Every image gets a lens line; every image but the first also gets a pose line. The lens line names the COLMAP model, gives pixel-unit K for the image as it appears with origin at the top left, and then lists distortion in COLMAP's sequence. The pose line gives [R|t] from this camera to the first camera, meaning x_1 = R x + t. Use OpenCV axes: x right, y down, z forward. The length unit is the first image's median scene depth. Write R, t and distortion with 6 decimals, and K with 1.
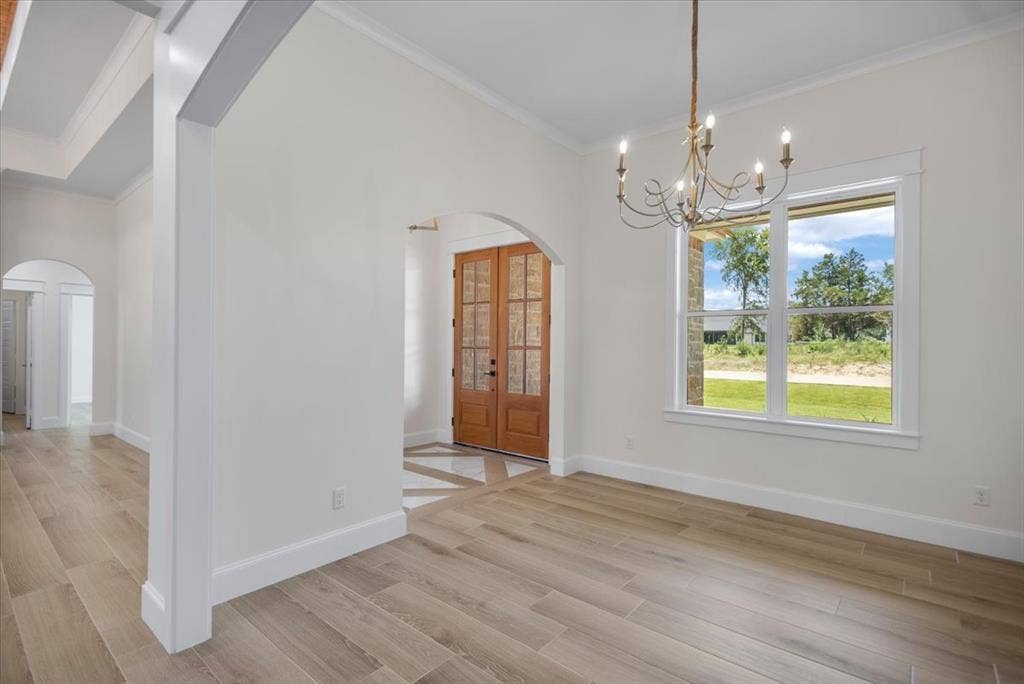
lens RADIAL K [[484.7, 0, 512.0], [0, 484.7, 342.0], [0, 0, 1]] dist [0.005751, 0.000082]
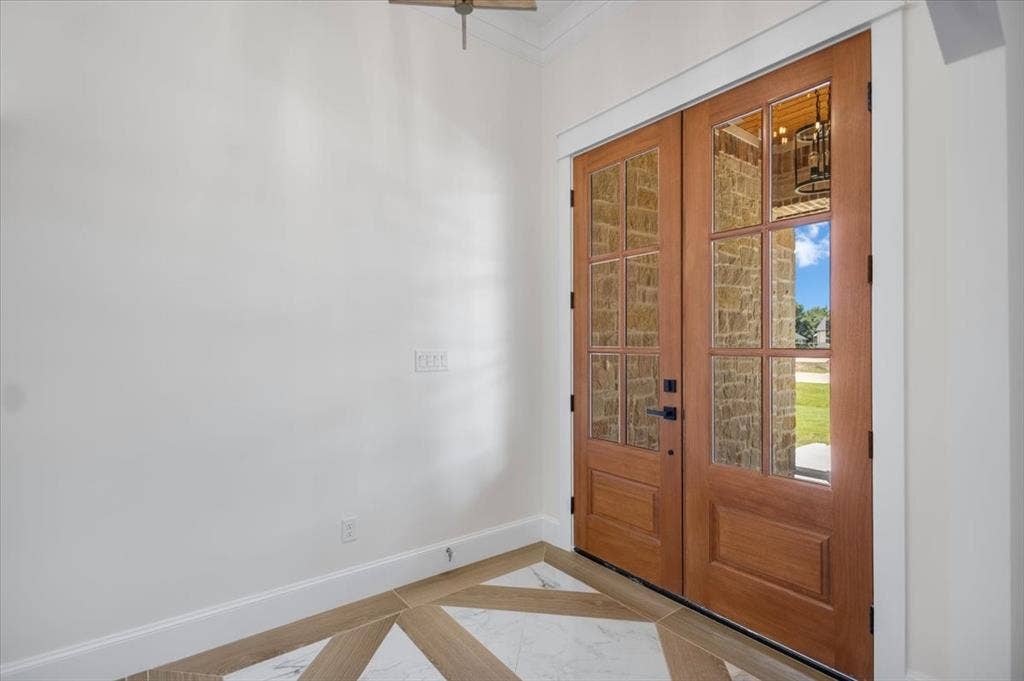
lens RADIAL K [[484.7, 0, 512.0], [0, 484.7, 340.5], [0, 0, 1]] dist [0.005751, 0.000082]
pose [[0.978236, -0.011577, -0.207174, -0.082133], [0.010460, 0.999924, -0.006488, 0.003025], [0.207234, 0.004180, 0.978283, 0.533539]]
